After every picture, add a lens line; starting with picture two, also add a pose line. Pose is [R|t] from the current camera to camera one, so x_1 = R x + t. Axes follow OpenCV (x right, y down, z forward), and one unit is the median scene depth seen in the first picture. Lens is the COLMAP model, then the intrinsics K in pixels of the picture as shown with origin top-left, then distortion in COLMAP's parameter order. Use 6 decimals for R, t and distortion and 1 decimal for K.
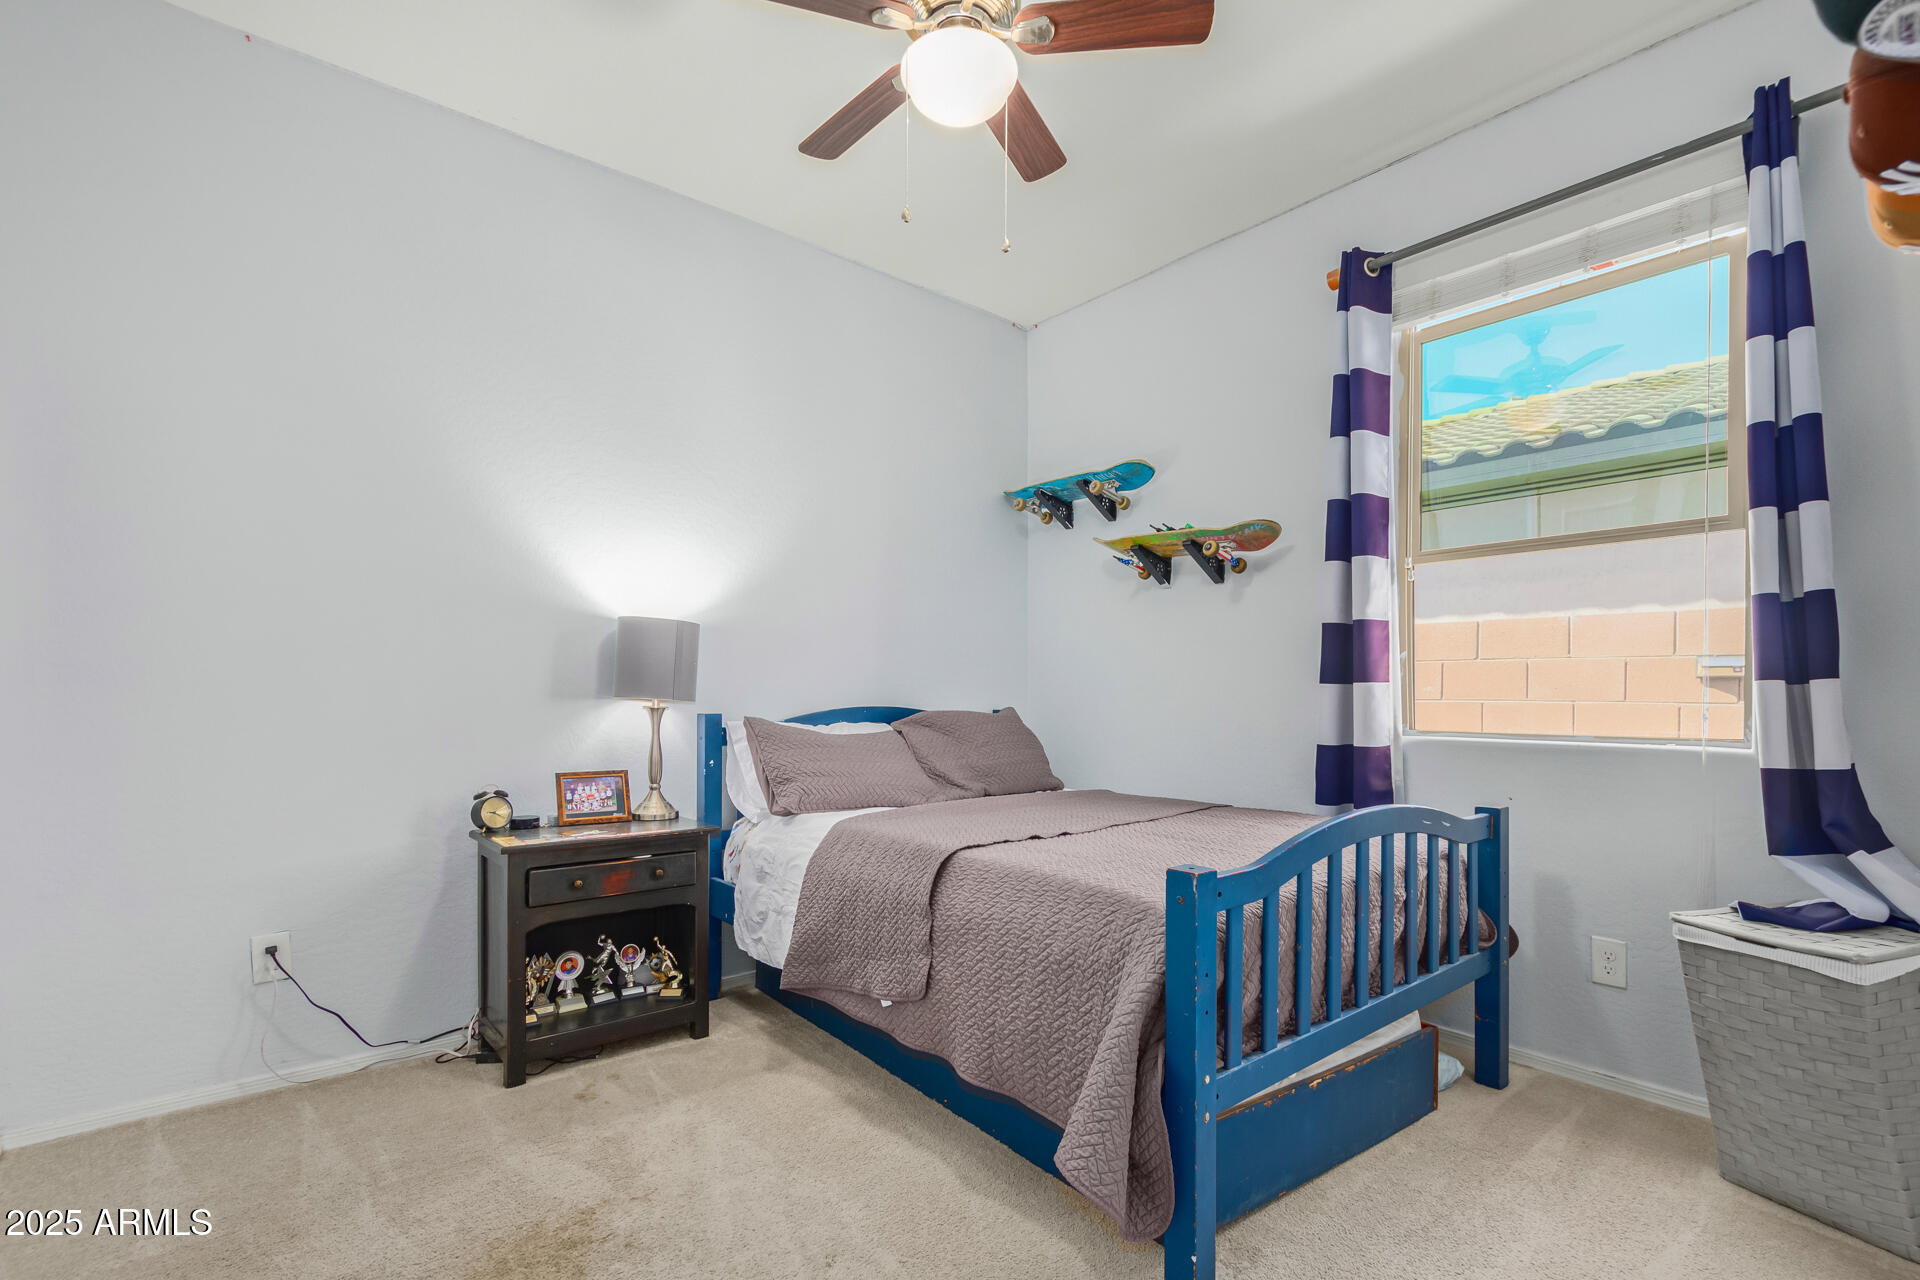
lens RADIAL K [[887.9, 0, 964.9], [0, 887.9, 691.1], [0, 0, 1]] dist [-0.000905, -0.000276]
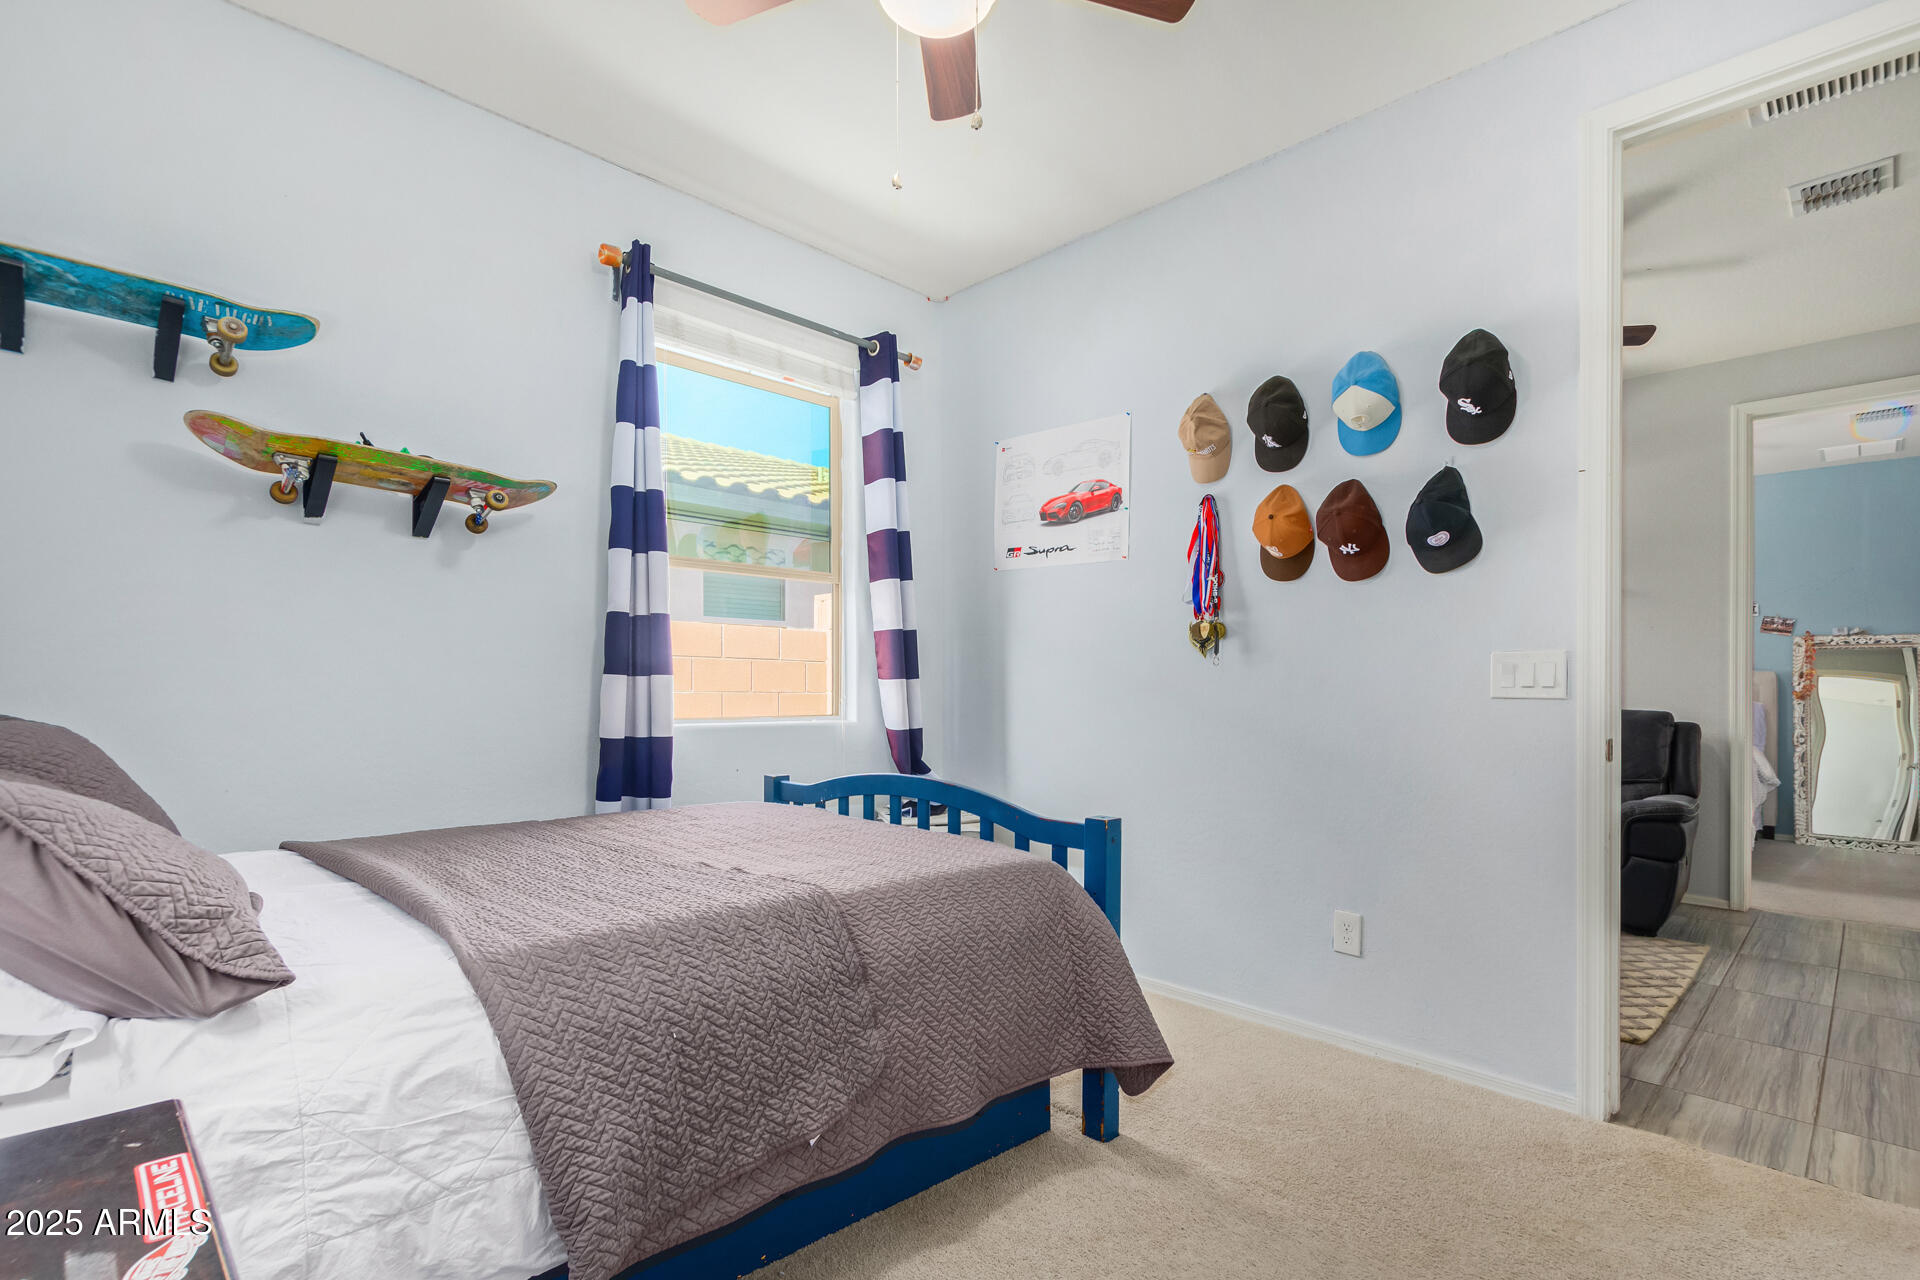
lens RADIAL K [[887.9, 0, 964.9], [0, 887.9, 691.1], [0, 0, 1]] dist [-0.000905, -0.000276]
pose [[-0.081817, -0.003971, 0.996639, -0.605272], [-0.013542, 0.999904, 0.002872, 0.001250], [-0.996555, -0.013262, -0.081863, 0.729145]]
